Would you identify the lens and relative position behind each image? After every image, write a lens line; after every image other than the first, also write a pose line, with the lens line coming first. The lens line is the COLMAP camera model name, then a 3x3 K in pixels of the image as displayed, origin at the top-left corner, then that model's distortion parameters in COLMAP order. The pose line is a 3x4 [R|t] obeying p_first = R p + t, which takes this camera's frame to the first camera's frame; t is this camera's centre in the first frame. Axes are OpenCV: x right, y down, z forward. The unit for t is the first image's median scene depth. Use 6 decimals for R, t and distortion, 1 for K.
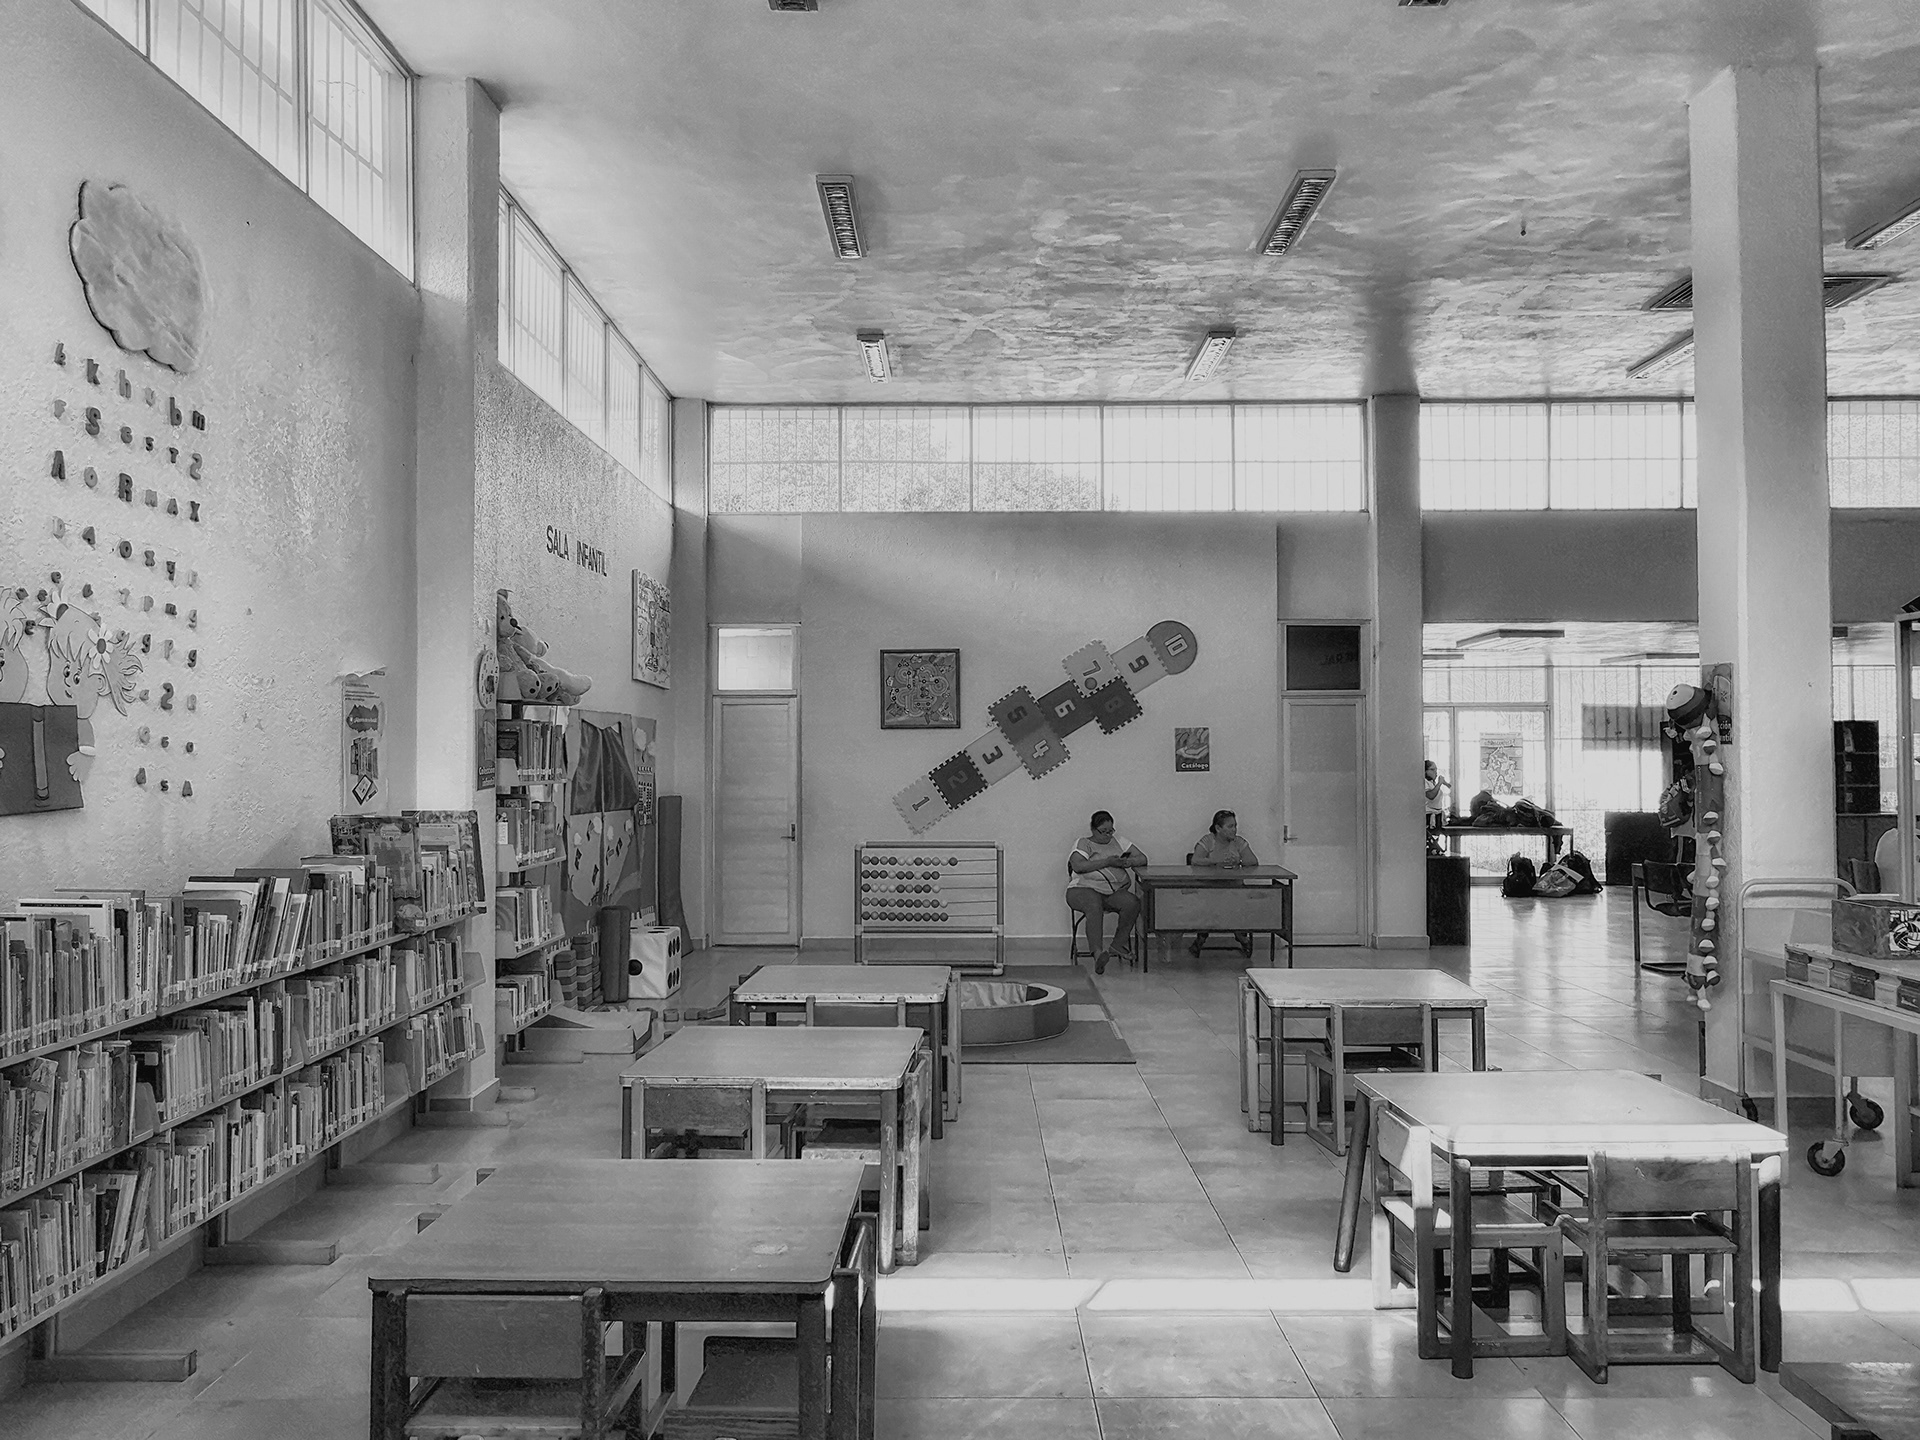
lens RADIAL K [[1524.9, 0, 957.8], [0, 1524.9, 722.6], [0, 0, 1]] dist [-0.000193, -0.004142]
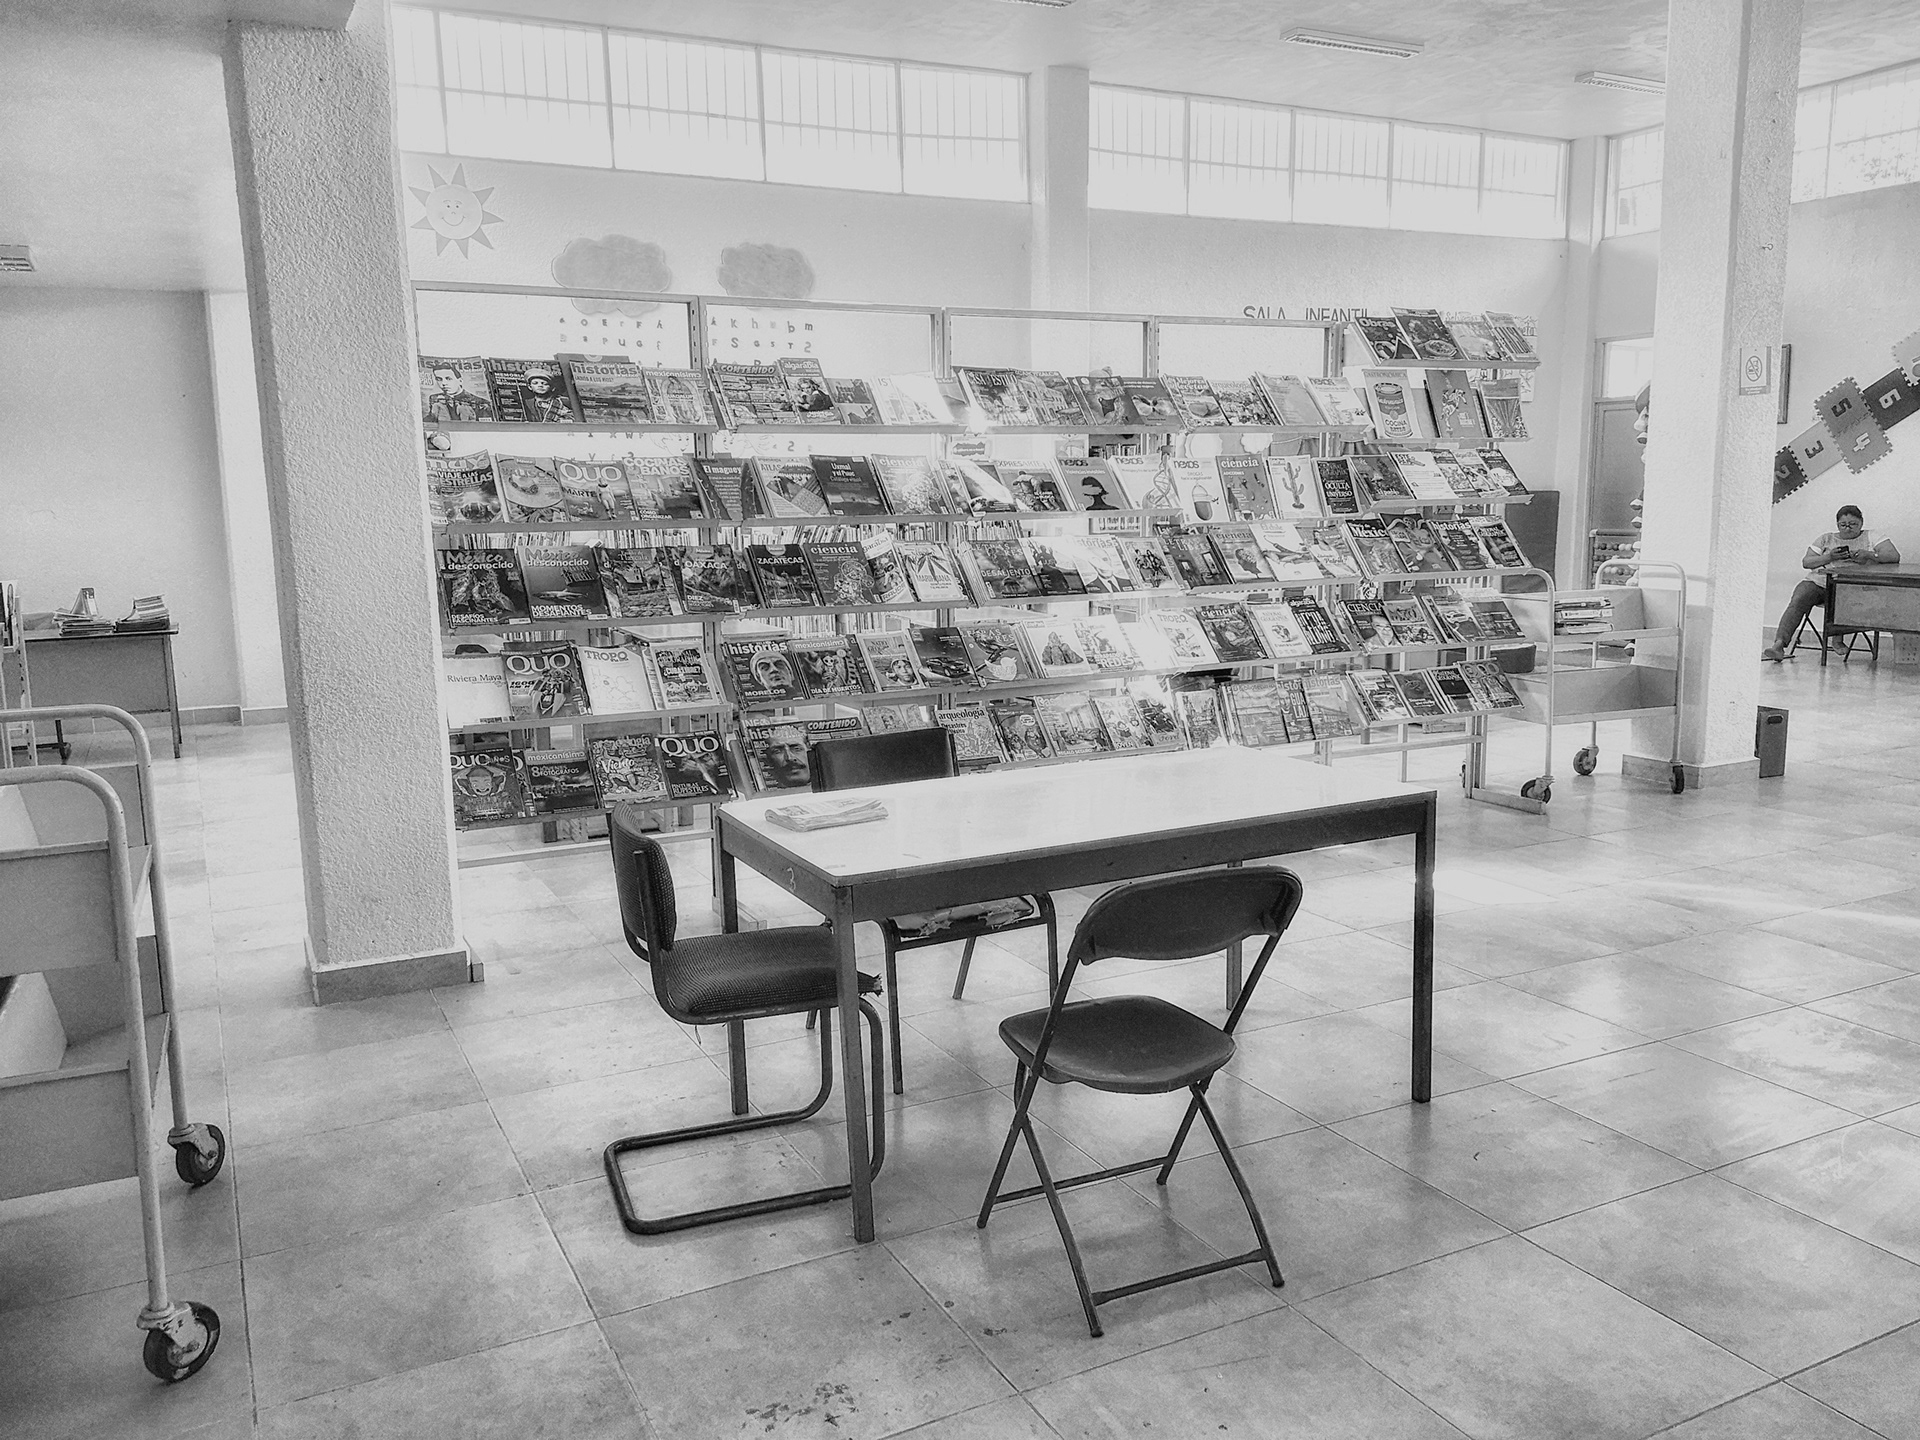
lens RADIAL K [[1524.9, 0, 960.2], [0, 1524.9, 721.6], [0, 0, 1]] dist [-0.000193, -0.004142]
pose [[0.455836, 0.133917, -0.879932, 0.673824], [0.035811, 0.985057, 0.168467, 0.008463], [0.889343, -0.108305, 0.444229, 0.032106]]
